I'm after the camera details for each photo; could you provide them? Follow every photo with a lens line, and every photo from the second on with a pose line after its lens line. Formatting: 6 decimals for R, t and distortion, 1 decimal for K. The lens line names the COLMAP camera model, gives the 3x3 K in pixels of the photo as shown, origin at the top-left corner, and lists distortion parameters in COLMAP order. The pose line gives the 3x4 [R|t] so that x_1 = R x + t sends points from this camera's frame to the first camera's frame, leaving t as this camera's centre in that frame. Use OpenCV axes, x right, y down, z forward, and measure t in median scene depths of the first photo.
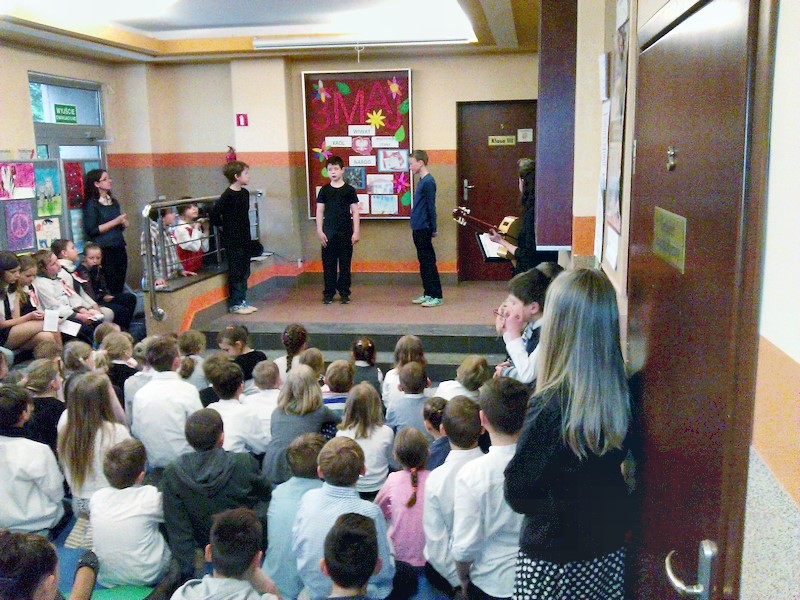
lens RADIAL K [[761.7, 0, 401.5], [0, 761.7, 298.4], [0, 0, 1]] dist [0.003726, 0.000000]
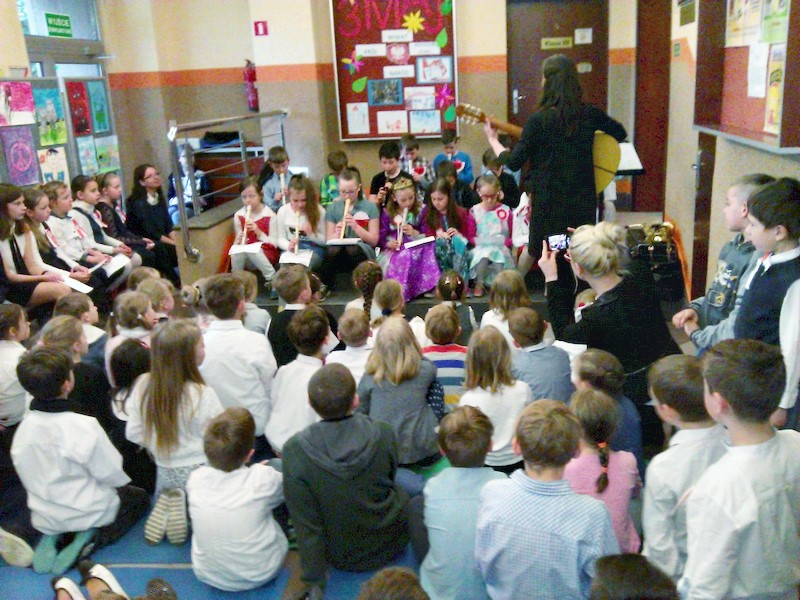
lens RADIAL K [[761.7, 0, 405.3], [0, 761.7, 312.0], [0, 0, 1]] dist [0.003726, 0.000000]
pose [[0.999276, -0.035845, 0.012728, -0.082237], [0.034207, 0.993188, 0.111391, -0.002264], [-0.016634, -0.110875, 0.993695, 0.113205]]
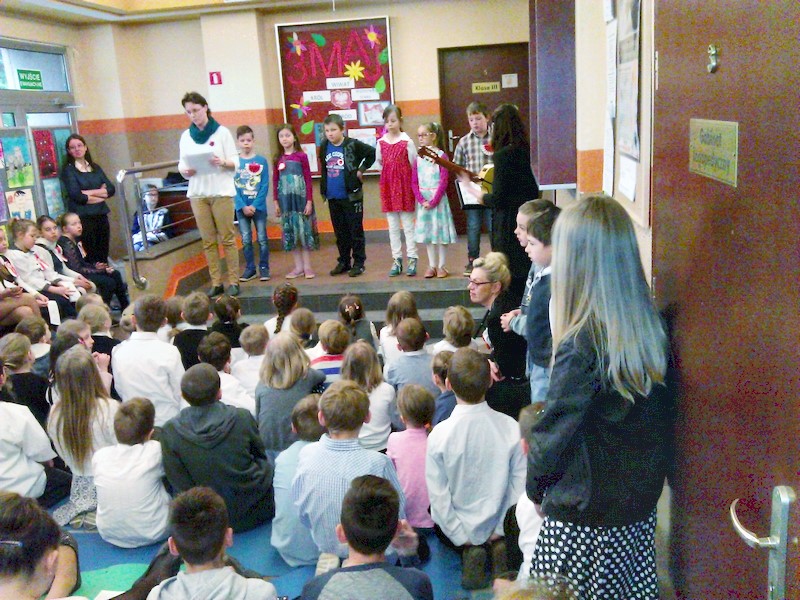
lens RADIAL K [[761.7, 0, 396.0], [0, 761.7, 304.3], [0, 0, 1]] dist [0.003726, 0.000000]
pose [[0.998728, -0.049370, 0.010251, -0.007194], [0.048691, 0.997108, 0.058359, 0.006677], [-0.013103, -0.057786, 0.998243, 0.026106]]
